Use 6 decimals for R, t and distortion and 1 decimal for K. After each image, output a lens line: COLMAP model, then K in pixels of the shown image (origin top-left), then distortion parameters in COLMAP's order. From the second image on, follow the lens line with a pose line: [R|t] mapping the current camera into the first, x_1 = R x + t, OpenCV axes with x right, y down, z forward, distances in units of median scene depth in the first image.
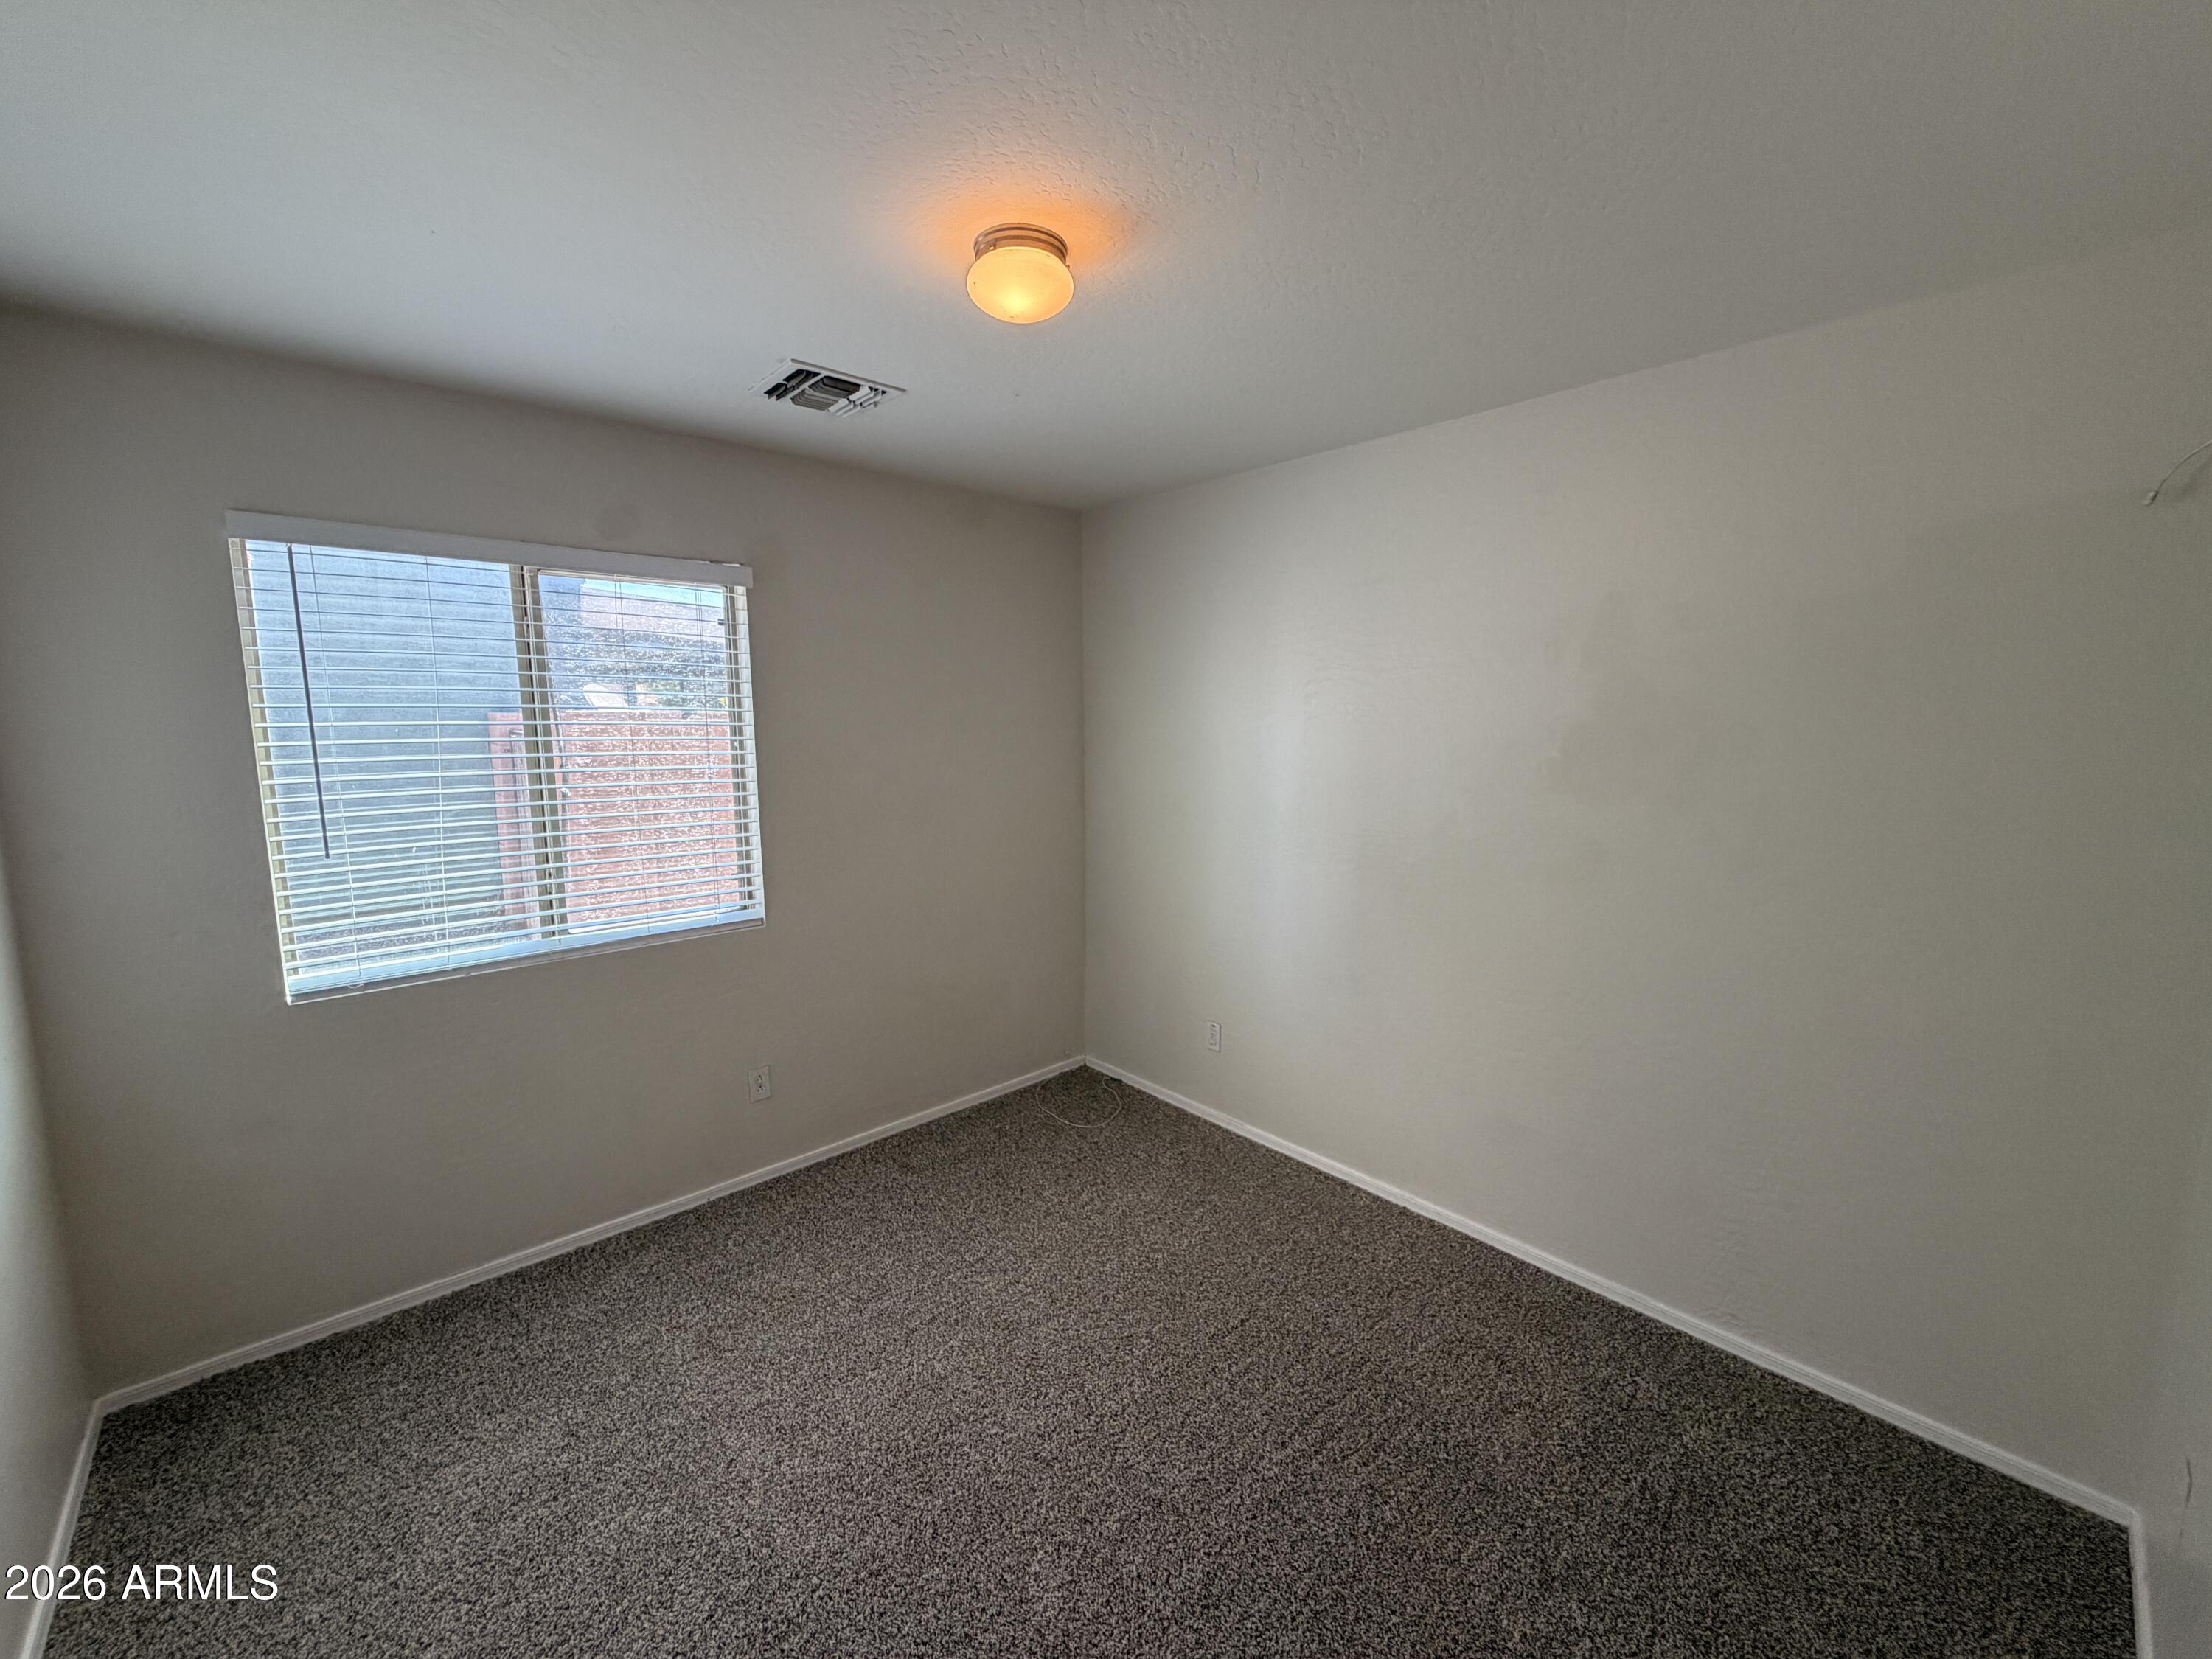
lens RADIAL K [[884.1, 0, 1103.4], [0, 884.1, 834.0], [0, 0, 1]] dist [0.000427, 0.000094]
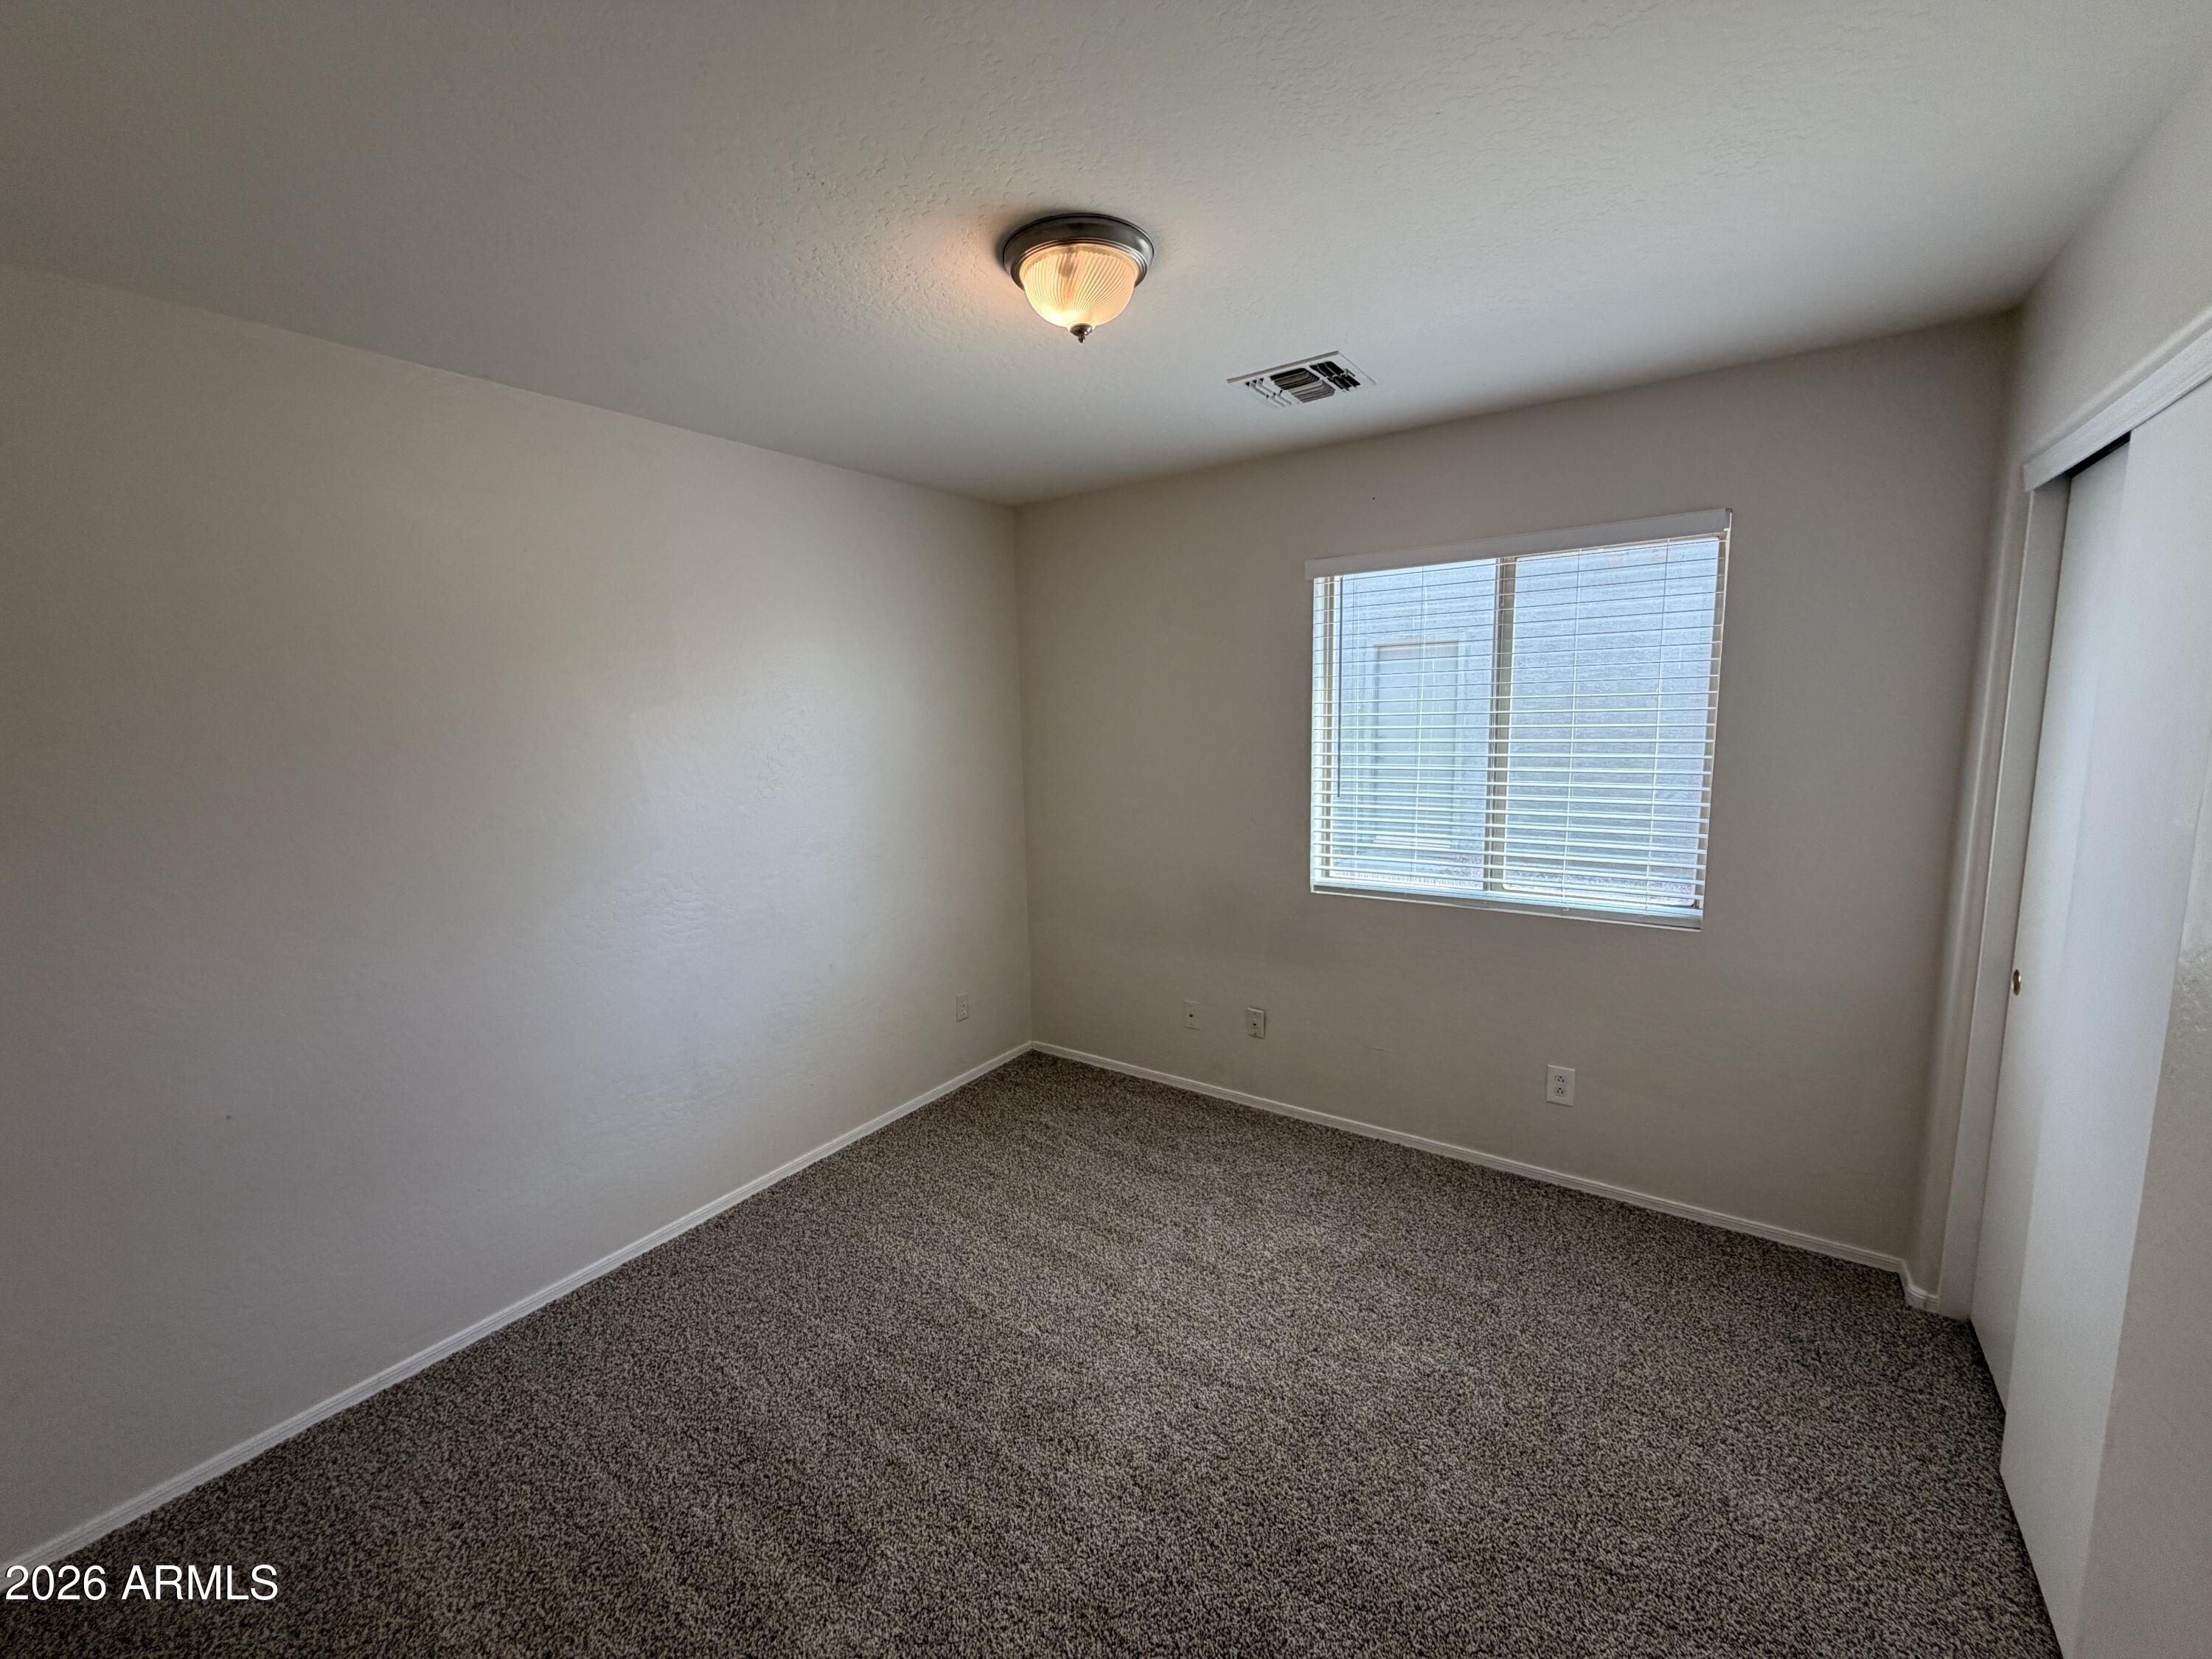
lens RADIAL K [[903.4, 0, 1204.3], [0, 903.4, 824.4], [0, 0, 1]] dist [0.000394, 0.000039]
pose [[0.238552, 0.132139, -0.962098, 0.414421], [-0.102708, 0.988576, 0.110309, -0.057721], [0.965683, 0.072501, 0.249399, 0.381949]]
